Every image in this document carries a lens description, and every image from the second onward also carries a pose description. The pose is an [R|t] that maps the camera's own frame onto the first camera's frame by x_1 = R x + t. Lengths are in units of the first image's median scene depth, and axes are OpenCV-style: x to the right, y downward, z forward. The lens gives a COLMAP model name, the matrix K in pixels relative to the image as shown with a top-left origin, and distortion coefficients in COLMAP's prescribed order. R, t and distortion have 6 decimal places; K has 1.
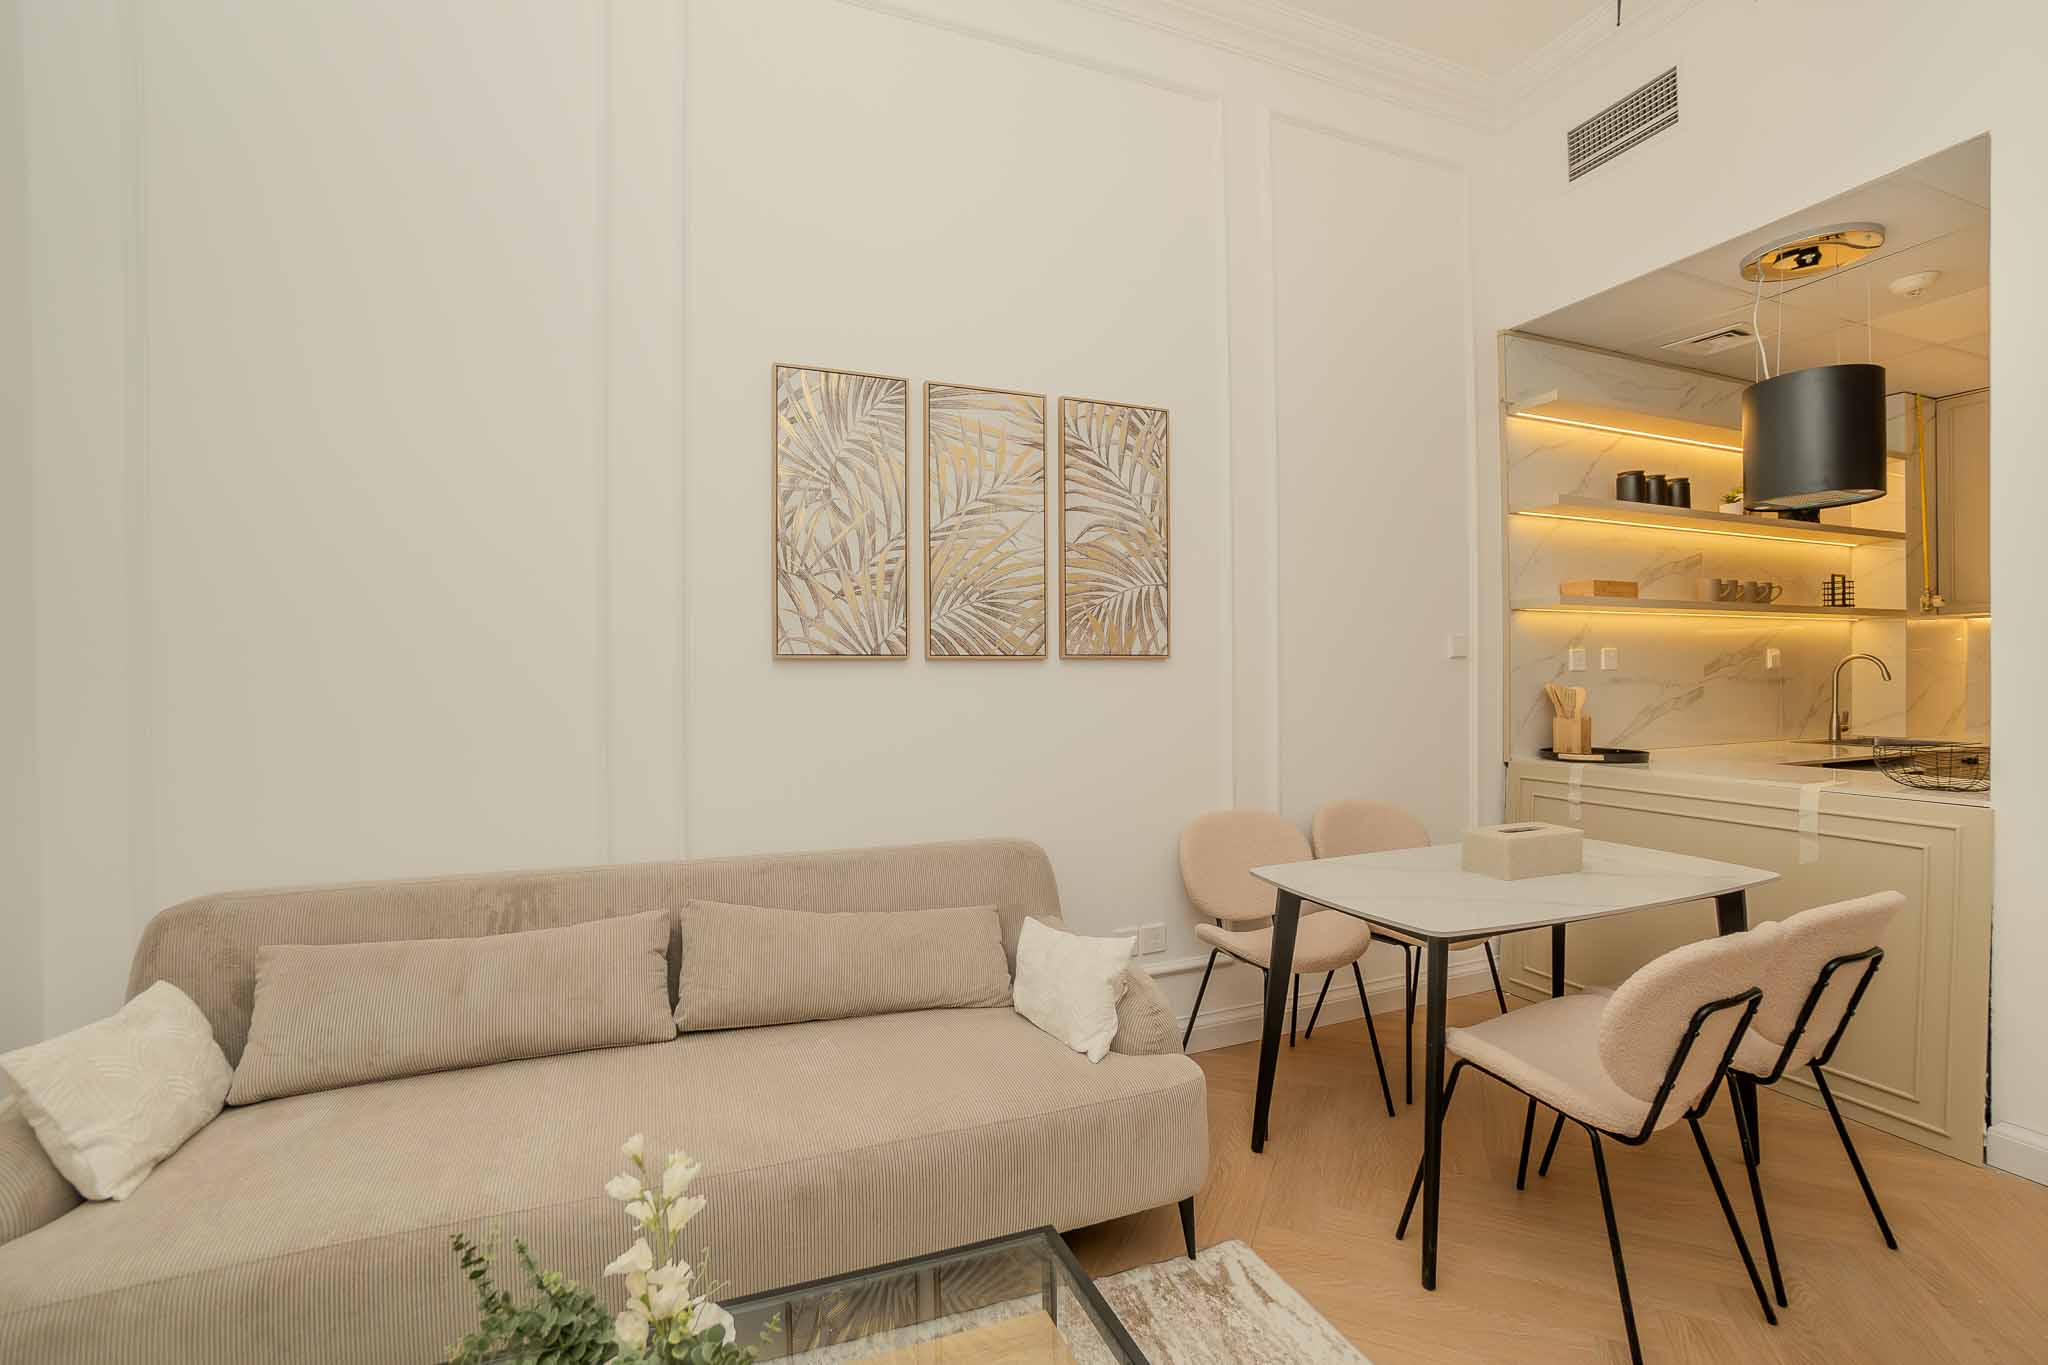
lens RADIAL K [[908.3, 0, 1007.5], [0, 908.3, 686.9], [0, 0, 1]] dist [-0.056783, 0.019812]
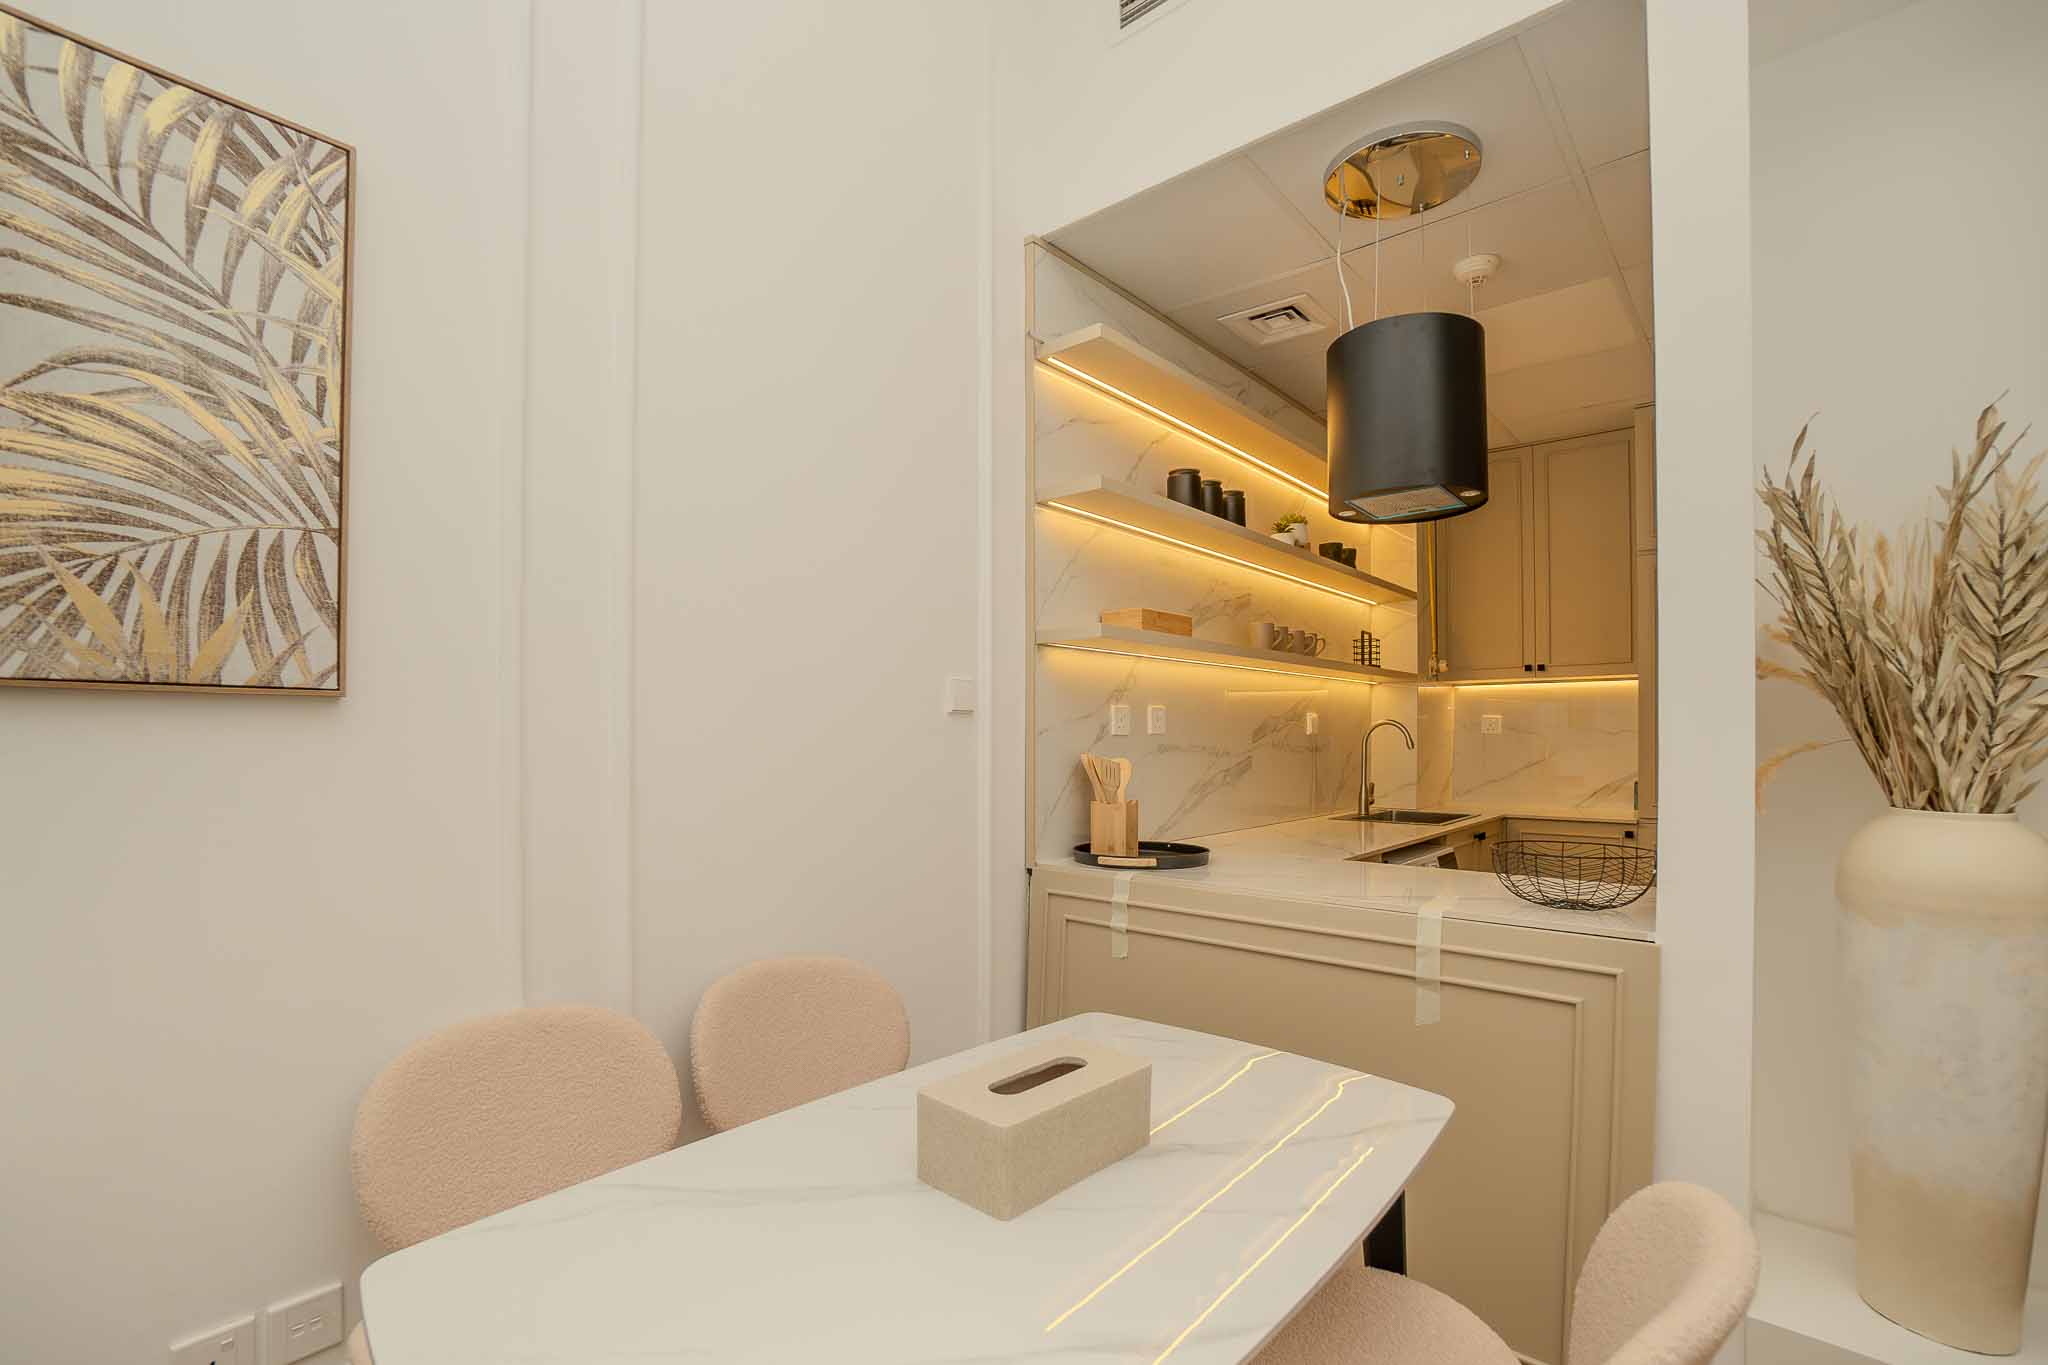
lens RADIAL K [[908.3, 0, 1008.3], [0, 908.3, 730.2], [0, 0, 1]] dist [-0.056783, 0.019812]
pose [[0.893848, 0.013555, 0.448164, 0.242229], [-0.005053, 0.999784, -0.020162, -0.007097], [-0.448341, 0.015757, 0.893724, 0.404525]]
